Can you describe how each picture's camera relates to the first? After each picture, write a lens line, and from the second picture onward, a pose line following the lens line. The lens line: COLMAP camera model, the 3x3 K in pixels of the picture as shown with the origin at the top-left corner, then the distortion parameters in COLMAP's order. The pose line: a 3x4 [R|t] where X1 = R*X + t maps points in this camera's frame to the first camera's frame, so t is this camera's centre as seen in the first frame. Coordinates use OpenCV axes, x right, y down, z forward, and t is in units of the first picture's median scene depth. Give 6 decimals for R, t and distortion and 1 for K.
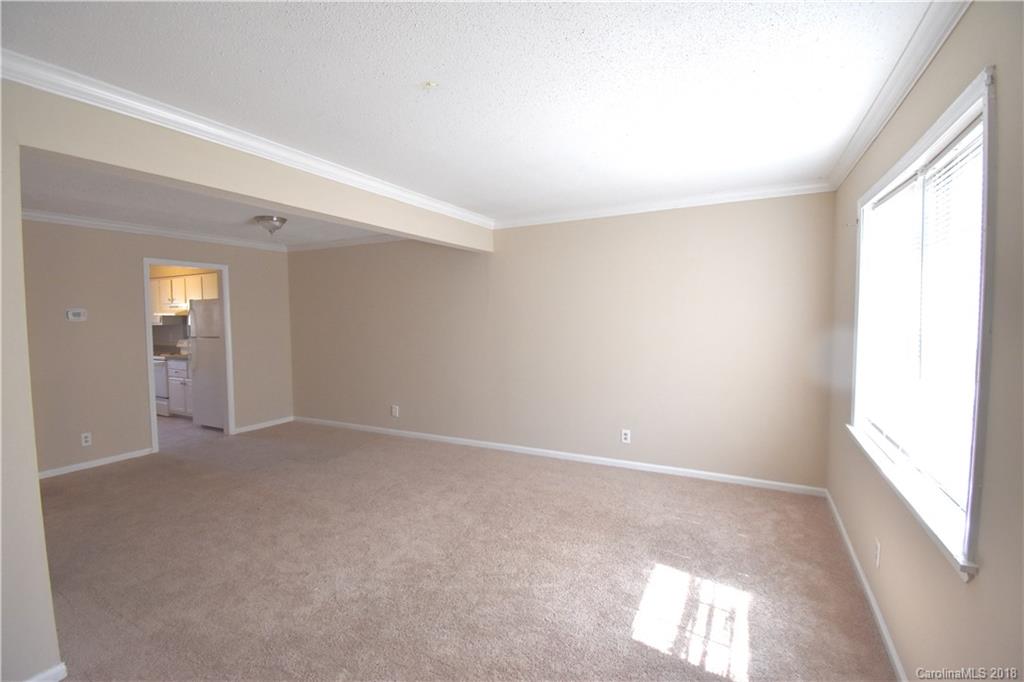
lens RADIAL K [[450.7, 0, 520.9], [0, 450.7, 338.2], [0, 0, 1]] dist [0.011596, -0.020362]
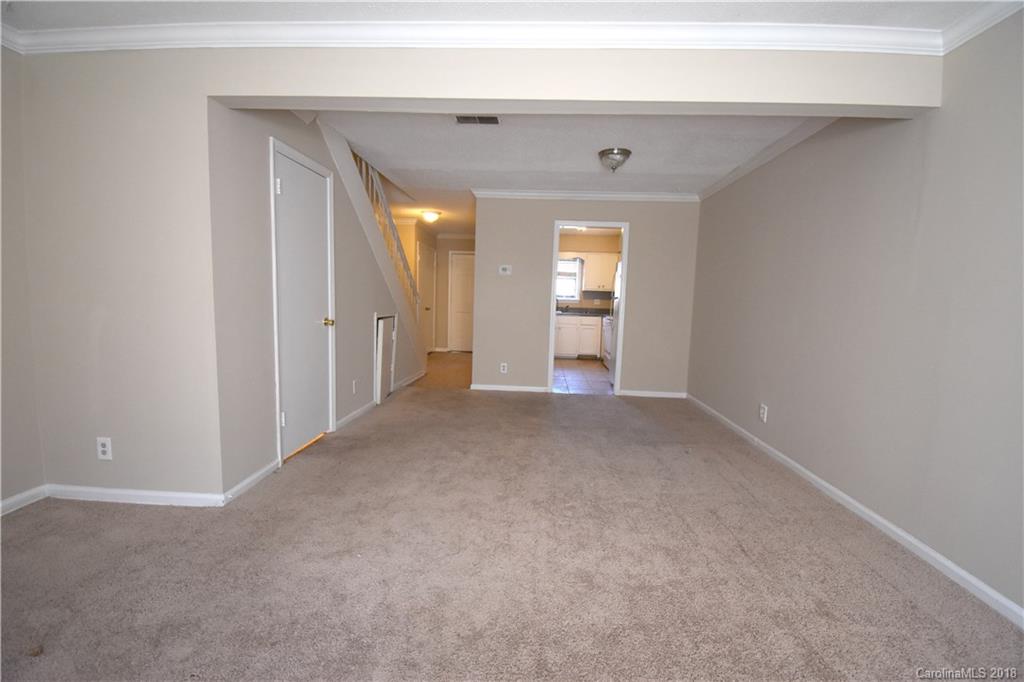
lens RADIAL K [[450.7, 0, 520.9], [0, 450.7, 338.2], [0, 0, 1]] dist [0.011596, -0.020362]
pose [[0.408439, 0.102773, -0.906981, 0.165828], [-0.080710, 0.993816, 0.076266, 0.031099], [0.909210, 0.042053, 0.414208, 0.396785]]
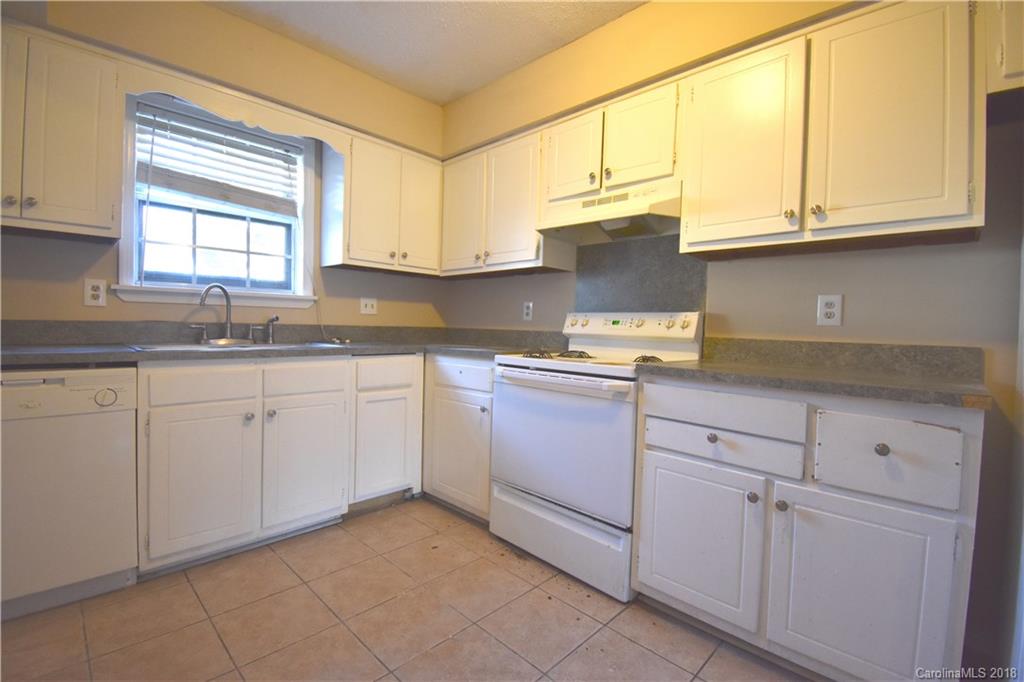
lens RADIAL K [[450.7, 0, 520.9], [0, 450.7, 338.2], [0, 0, 1]] dist [0.011596, -0.020362]
pose [[0.955695, 0.044118, -0.291035, -0.934674], [-0.051658, 0.998498, -0.018273, 0.040663], [0.289792, 0.032497, 0.956538, 0.890318]]
